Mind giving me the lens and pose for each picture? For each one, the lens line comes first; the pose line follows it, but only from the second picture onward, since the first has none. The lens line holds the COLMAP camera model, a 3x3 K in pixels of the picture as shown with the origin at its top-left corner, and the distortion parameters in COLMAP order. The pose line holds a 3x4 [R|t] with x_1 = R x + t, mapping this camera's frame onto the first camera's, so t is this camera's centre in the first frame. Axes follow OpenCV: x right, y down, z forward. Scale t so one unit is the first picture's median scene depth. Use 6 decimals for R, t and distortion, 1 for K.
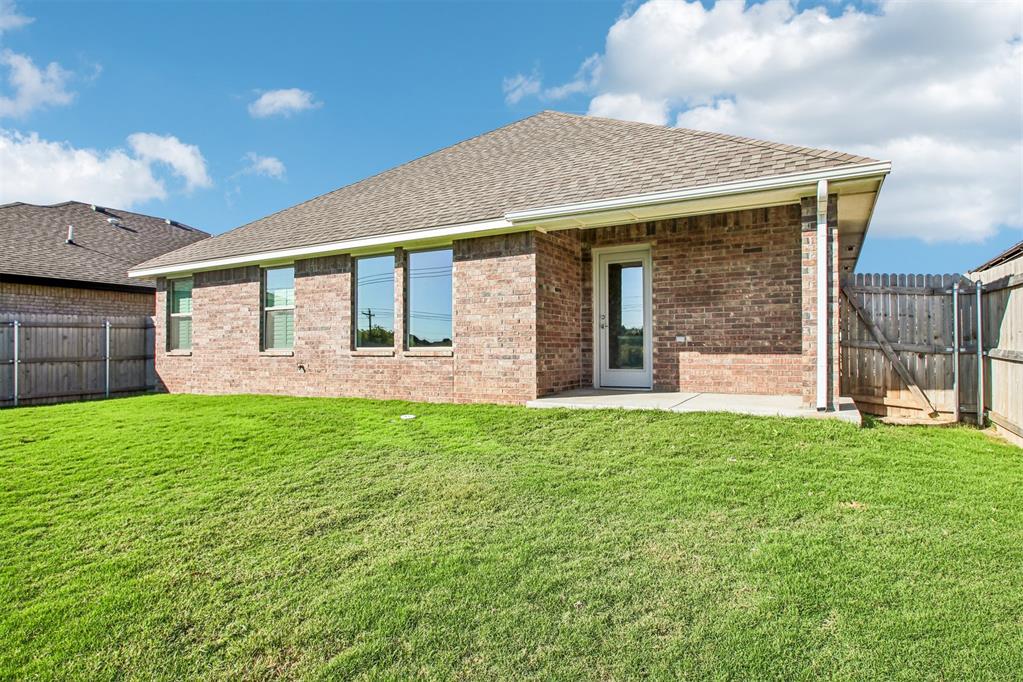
lens RADIAL K [[570.5, 0, 509.0], [0, 570.5, 345.5], [0, 0, 1]] dist [-0.020944, 0.000069]
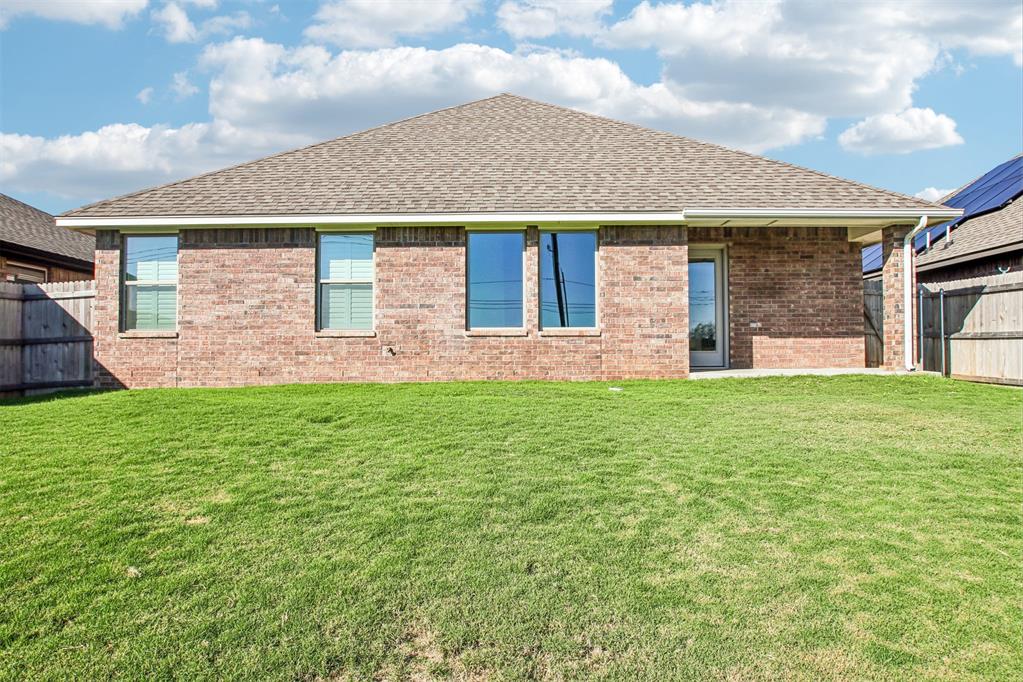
lens RADIAL K [[688.8, 0, 509.3], [0, 688.8, 347.4], [0, 0, 1]] dist [-0.034133, -0.004040]
pose [[0.870340, 0.009986, 0.492350, -0.876743], [-0.003922, 0.999903, -0.013347, 0.058343], [-0.492436, 0.009685, 0.870295, -0.017479]]
